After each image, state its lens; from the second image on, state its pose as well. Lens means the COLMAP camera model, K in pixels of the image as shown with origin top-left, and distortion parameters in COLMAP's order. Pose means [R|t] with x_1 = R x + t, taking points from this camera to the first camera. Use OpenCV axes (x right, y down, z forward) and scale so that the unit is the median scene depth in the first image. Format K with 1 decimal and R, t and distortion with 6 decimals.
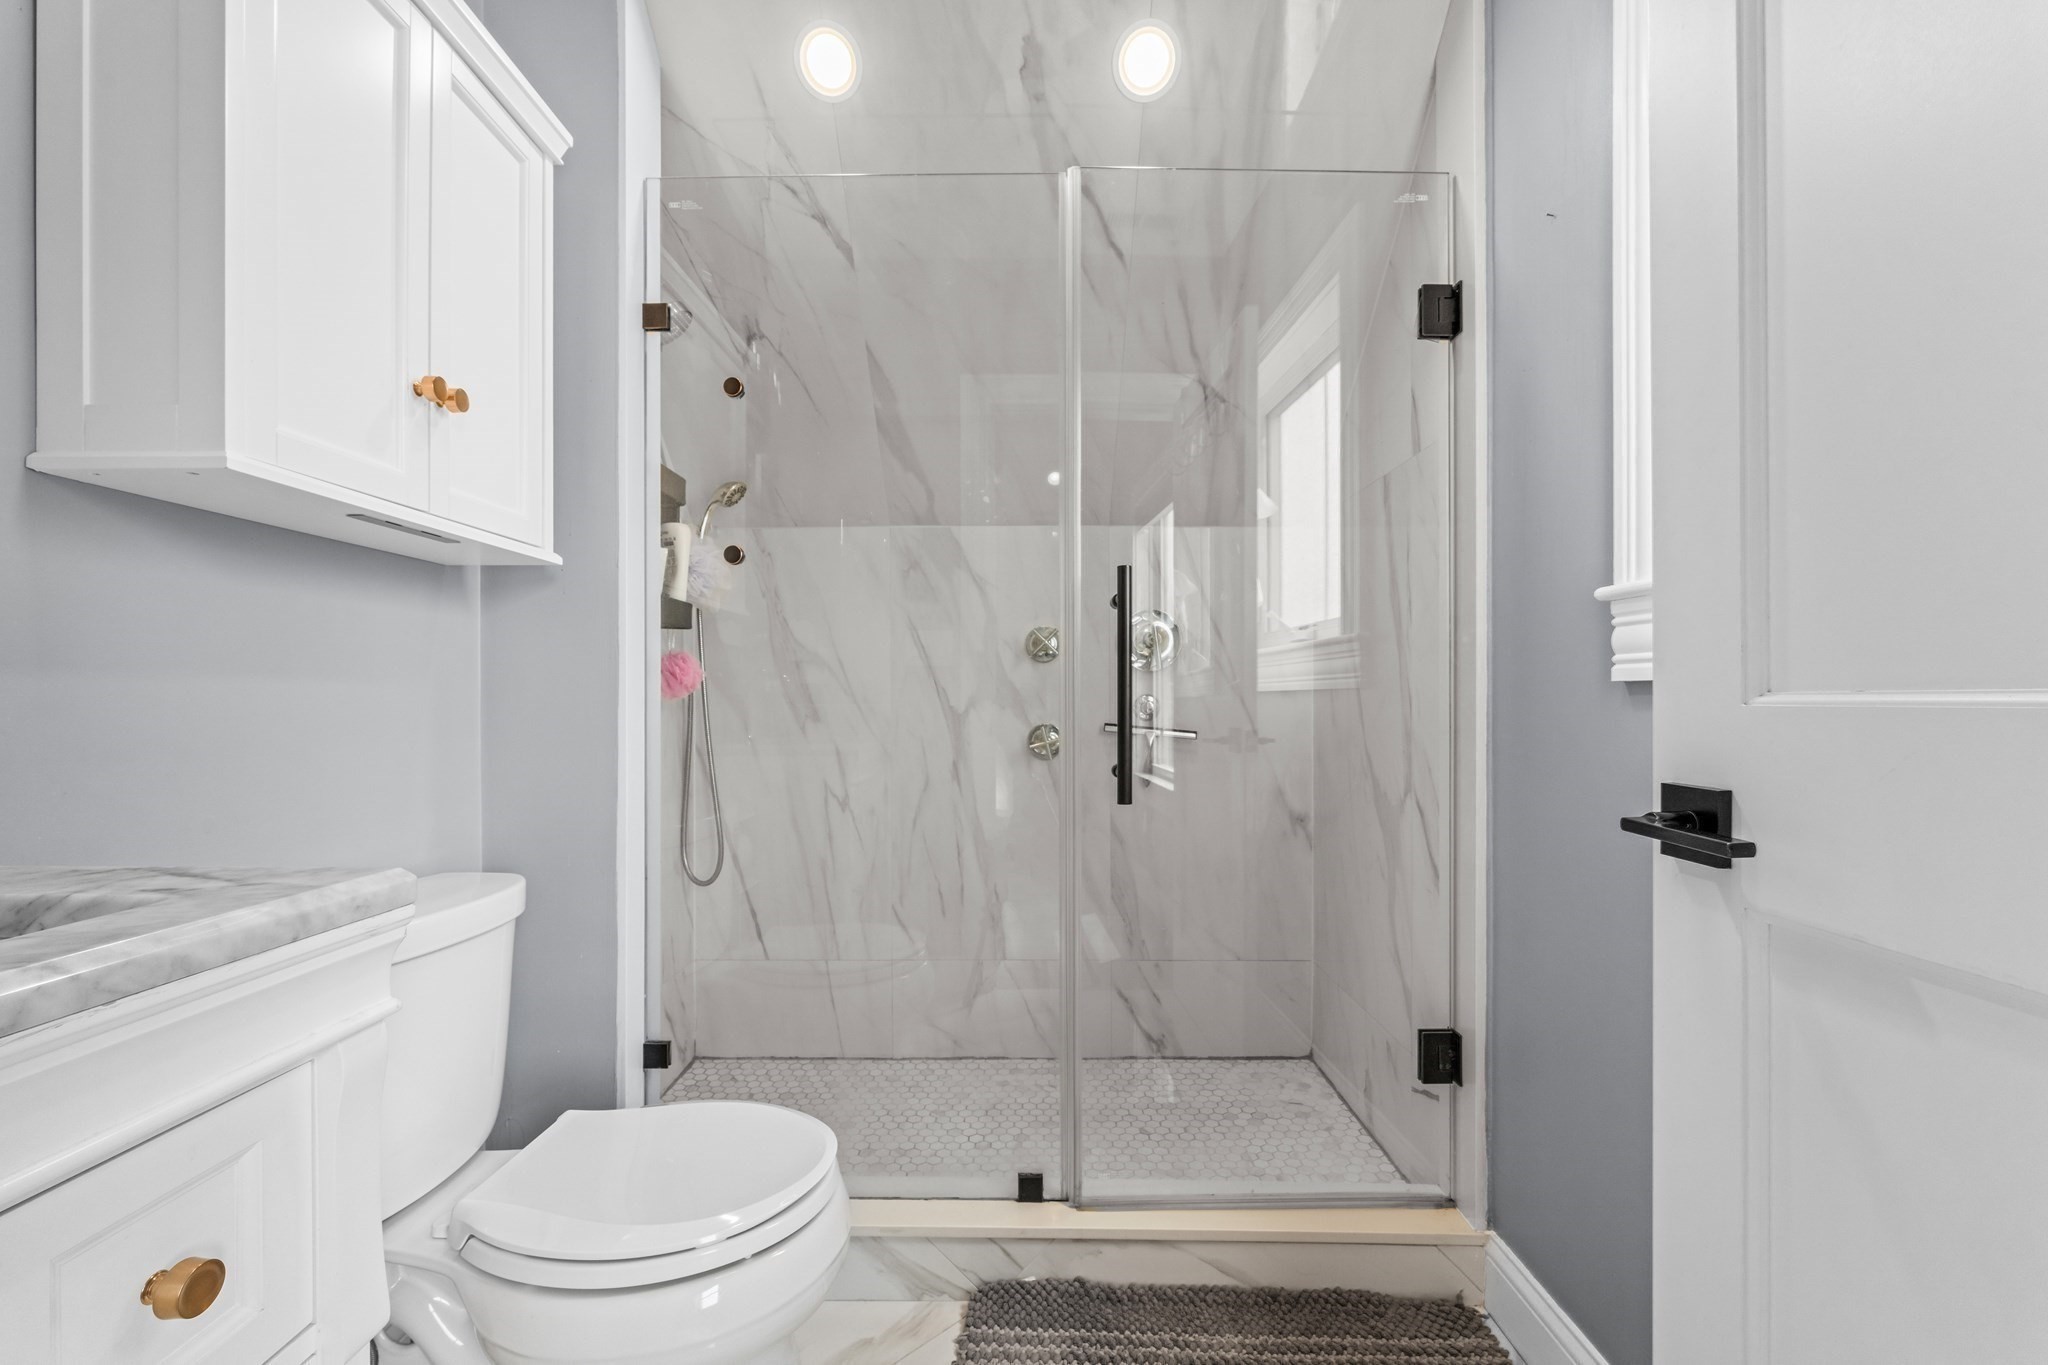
lens RADIAL K [[845.7, 0, 1024.2], [0, 845.7, 694.7], [0, 0, 1]] dist [-0.004048, 0.000100]
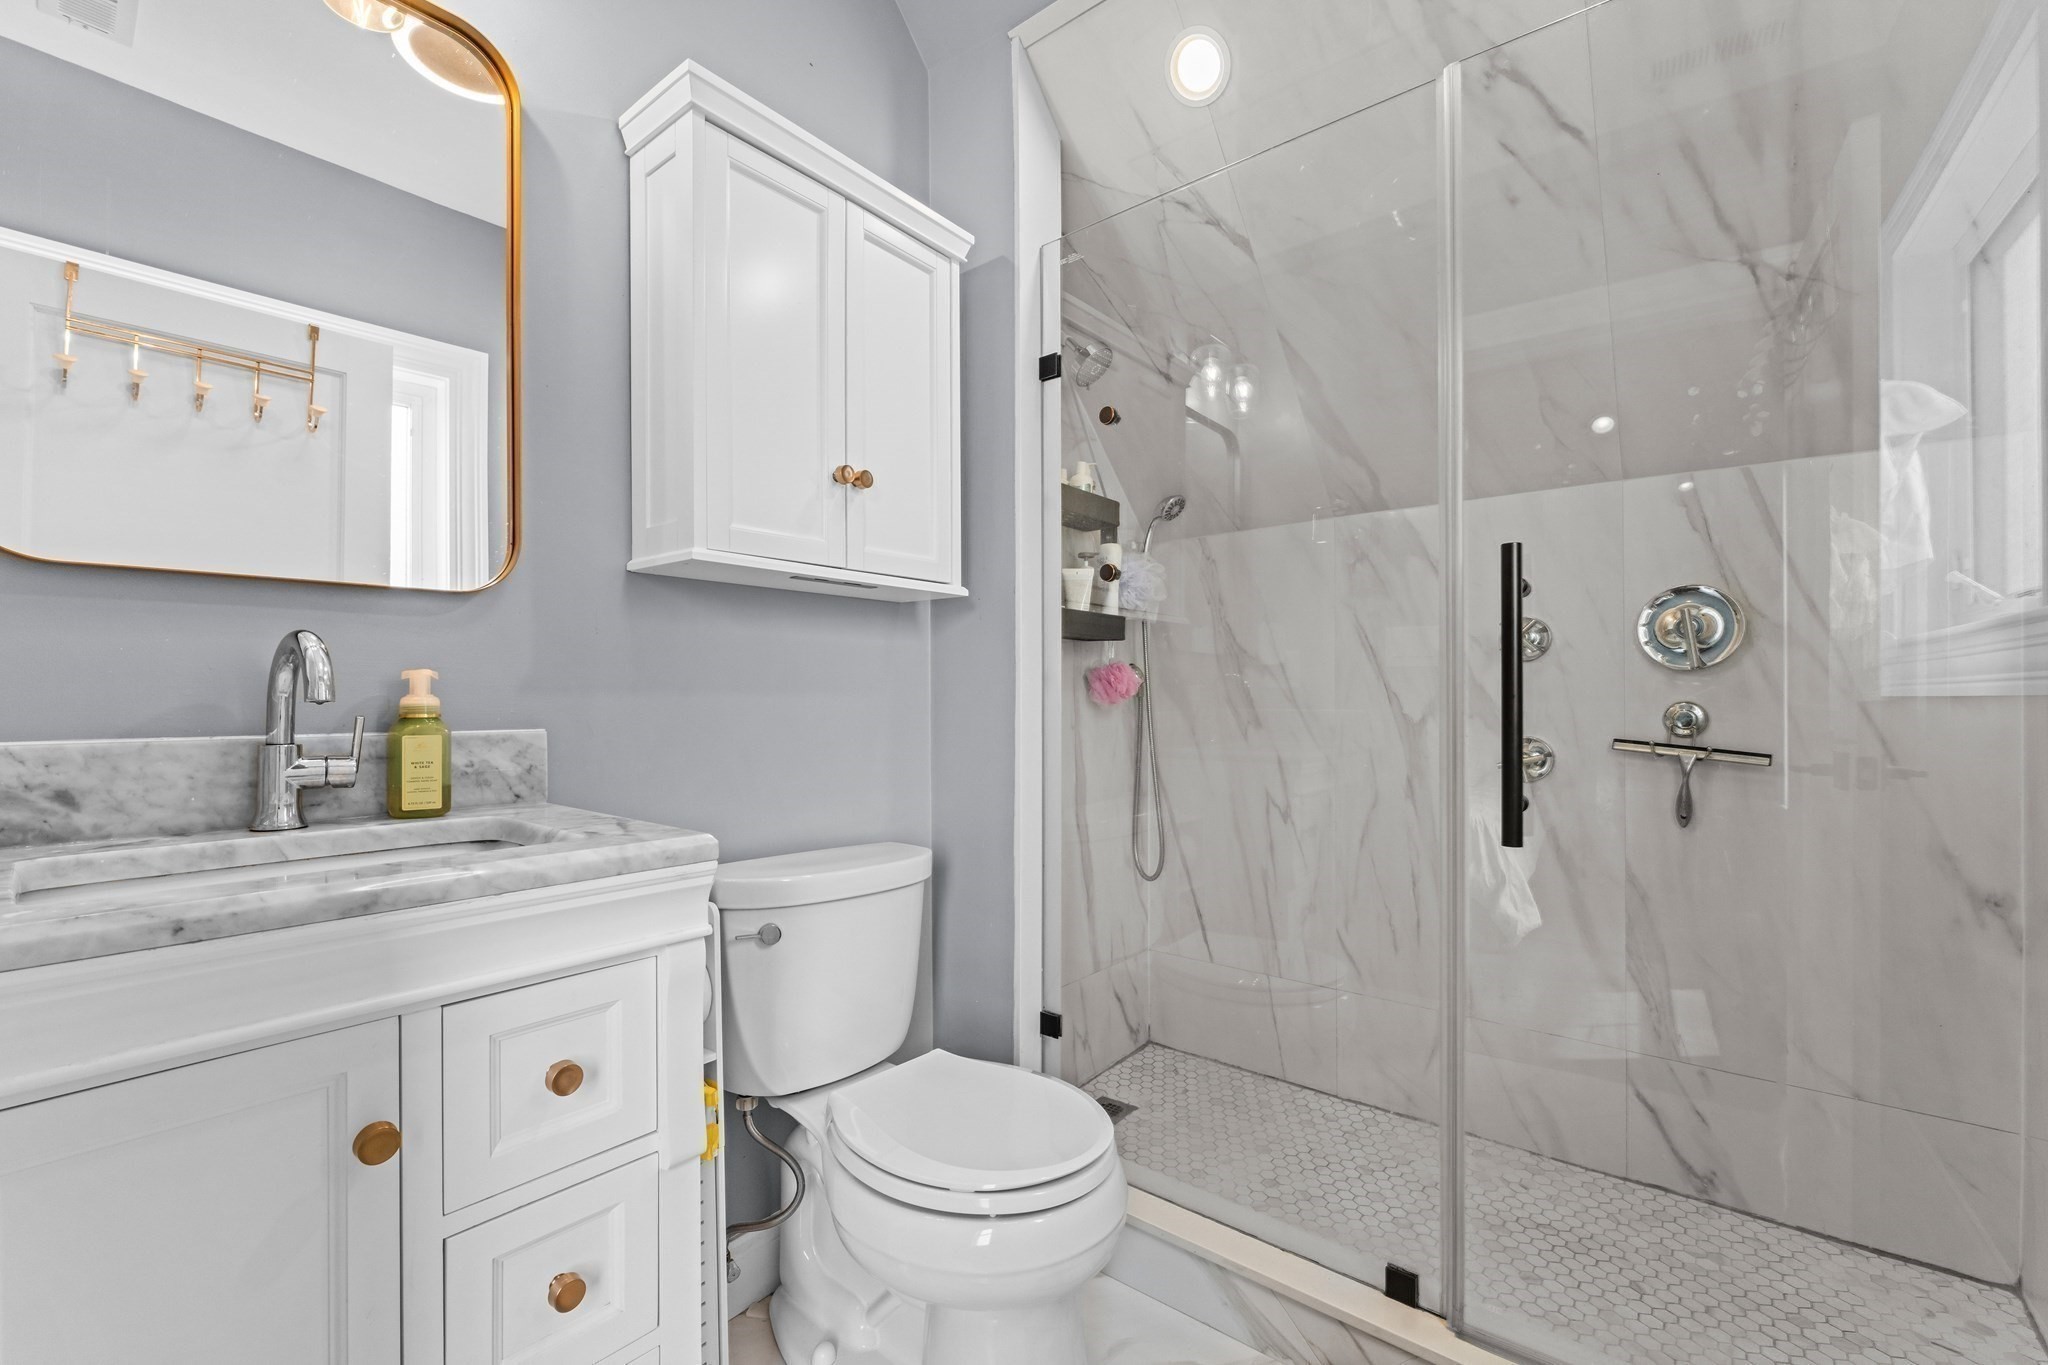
lens RADIAL K [[861.3, 0, 1023.9], [0, 861.3, 692.3], [0, 0, 1]] dist [-0.002374, 0.000075]
pose [[0.780215, -0.002565, -0.625506, 0.190630], [0.002209, 0.999997, -0.001345, -0.010060], [0.625507, -0.000332, 0.780218, 0.064569]]
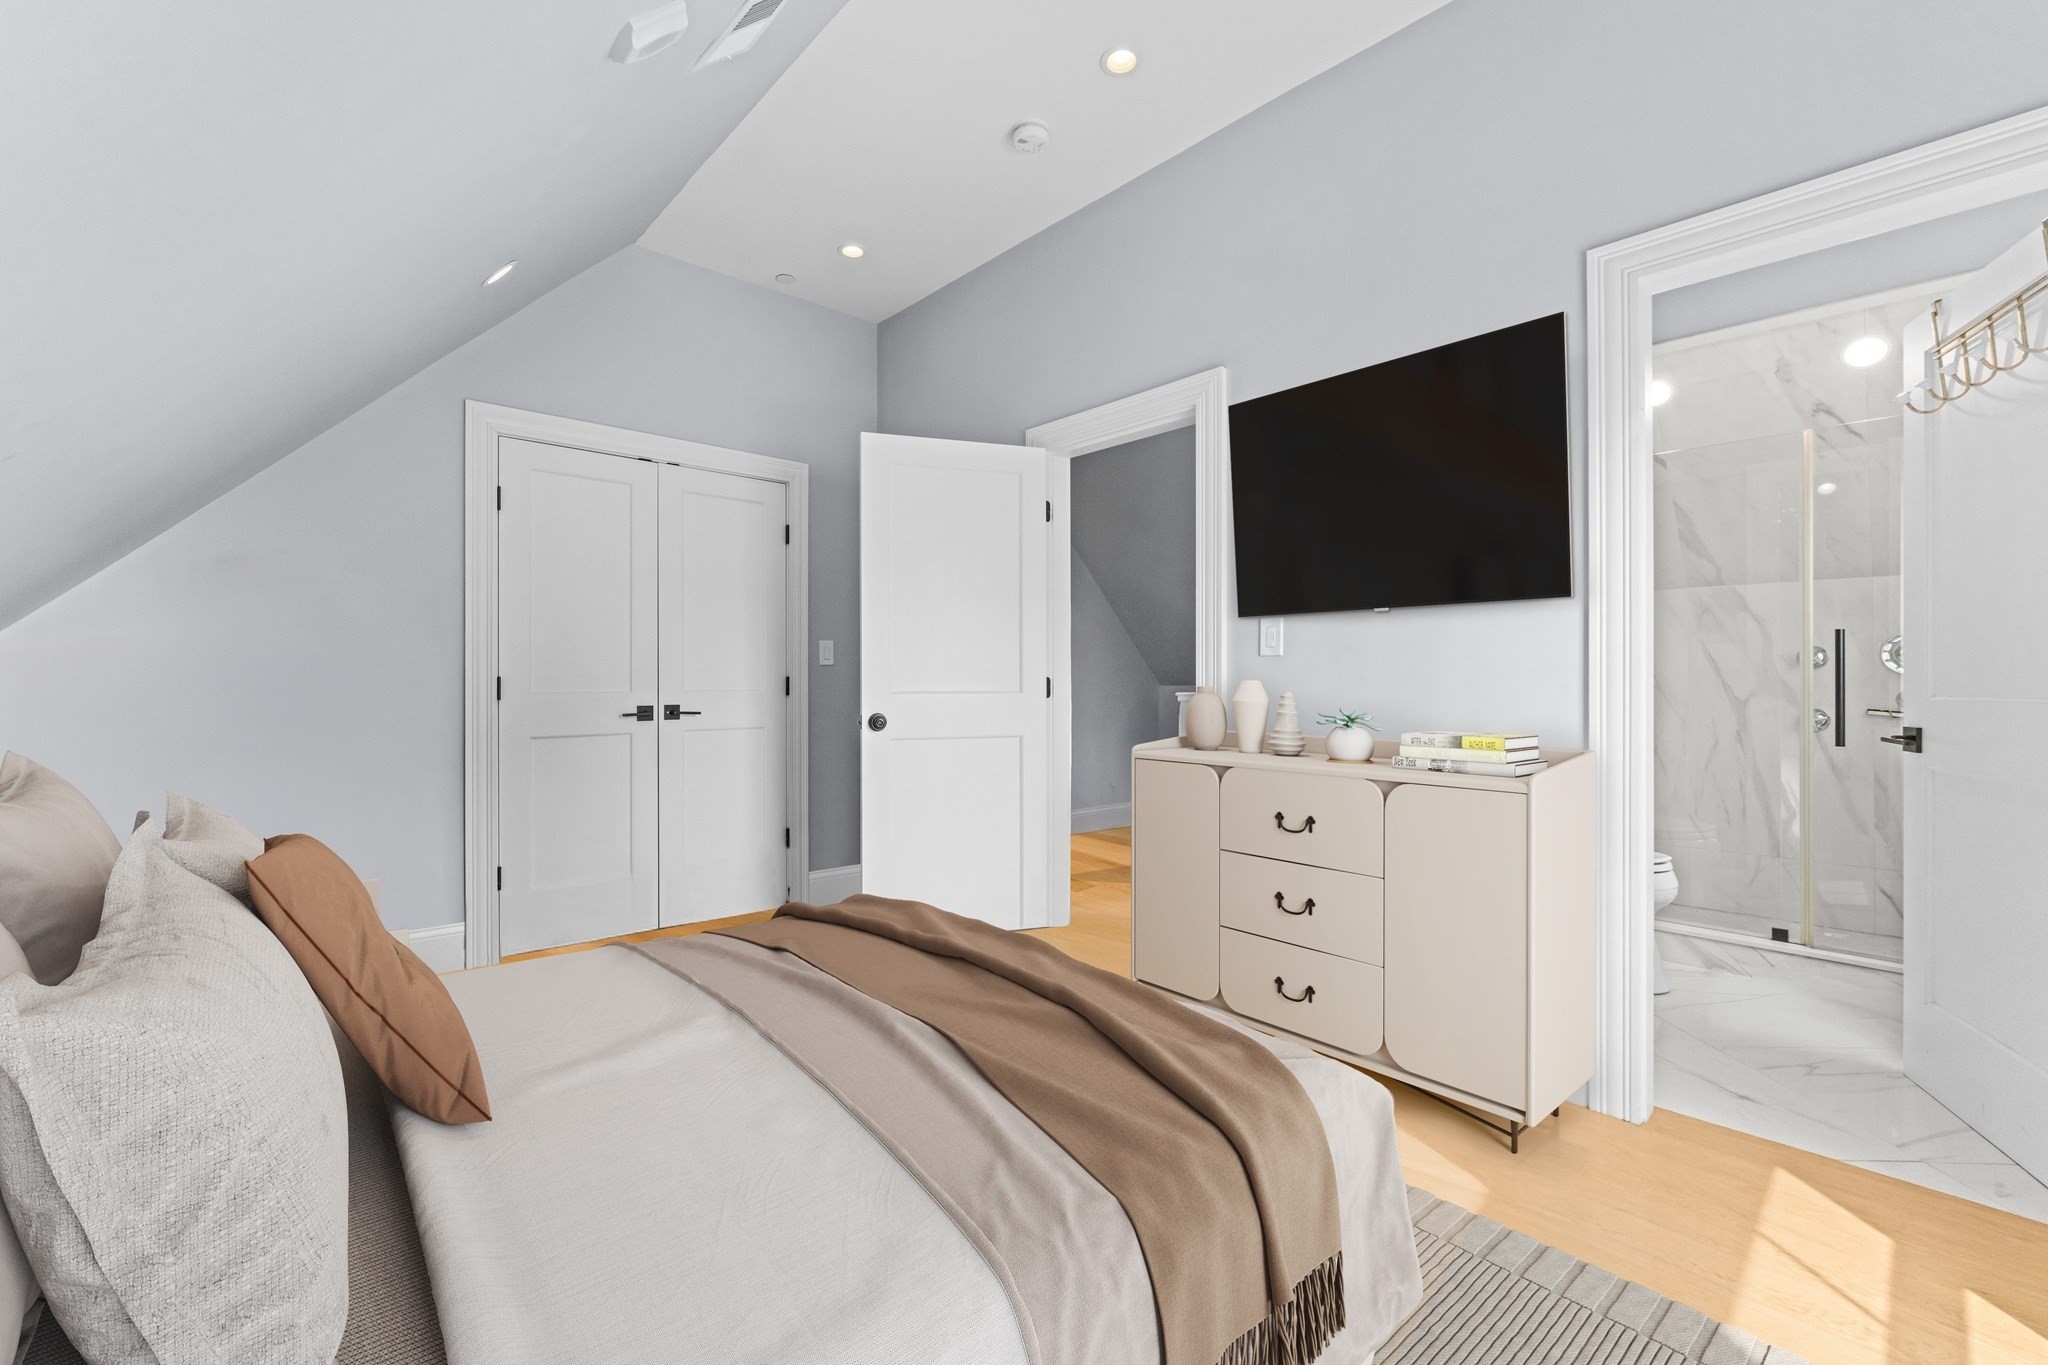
lens RADIAL K [[845.7, 0, 1020.0], [0, 845.7, 682.6], [0, 0, 1]] dist [-0.004048, 0.000100]
pose [[0.689040, 0.000054, -0.724724, 0.163417], [0.005642, 0.999969, 0.005438, -0.034221], [0.724702, -0.007836, 0.689018, -1.292291]]
